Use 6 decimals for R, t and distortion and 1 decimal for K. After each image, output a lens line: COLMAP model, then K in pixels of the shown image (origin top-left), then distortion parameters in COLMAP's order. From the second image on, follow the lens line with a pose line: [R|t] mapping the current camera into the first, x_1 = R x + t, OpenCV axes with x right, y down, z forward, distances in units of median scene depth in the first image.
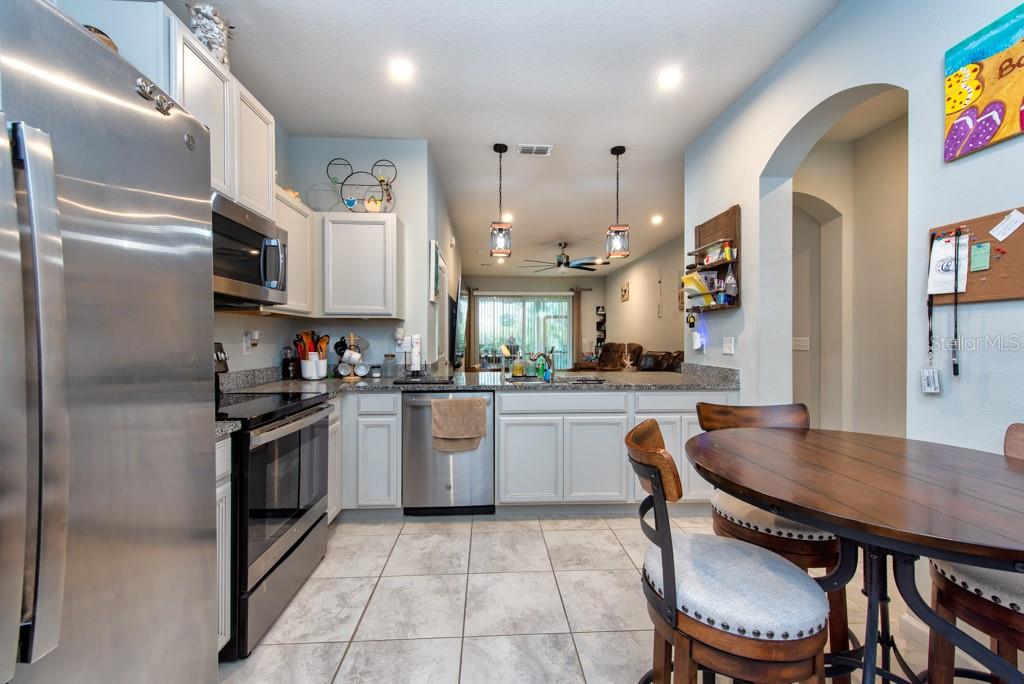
lens RADIAL K [[402.3, 0, 509.4], [0, 402.3, 341.4], [0, 0, 1]] dist [0.021488, -0.006304]
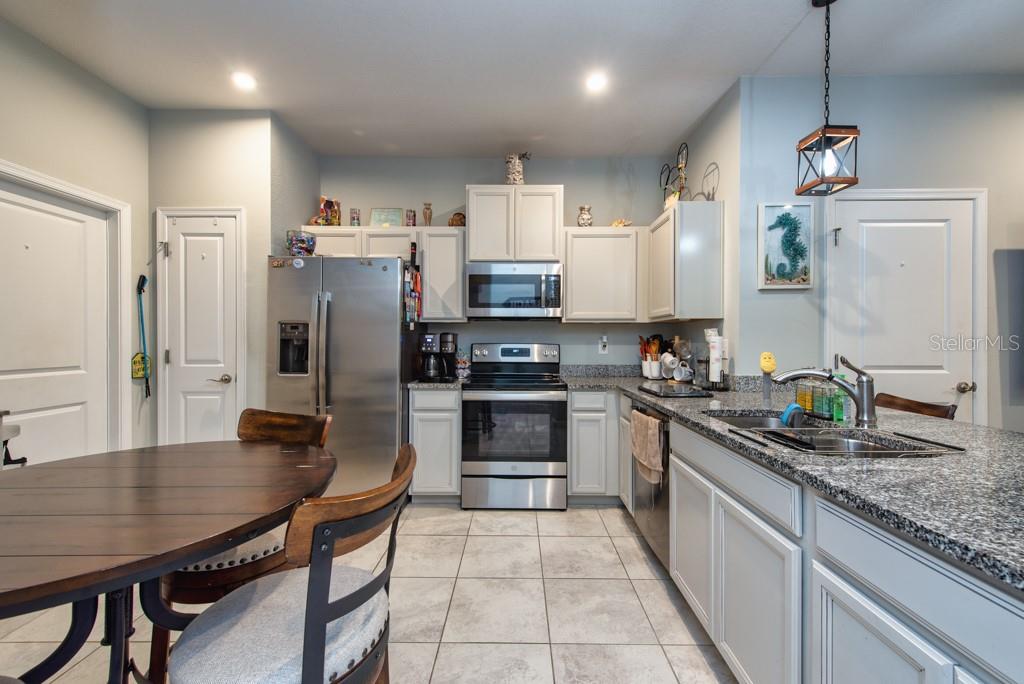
lens RADIAL K [[402.3, 0, 509.4], [0, 402.3, 341.4], [0, 0, 1]] dist [0.021488, -0.006304]
pose [[-0.065381, 0.002277, -0.997858, 0.928749], [-0.005896, 0.999979, 0.002669, -0.012119], [0.997843, 0.006058, -0.065367, 1.014567]]
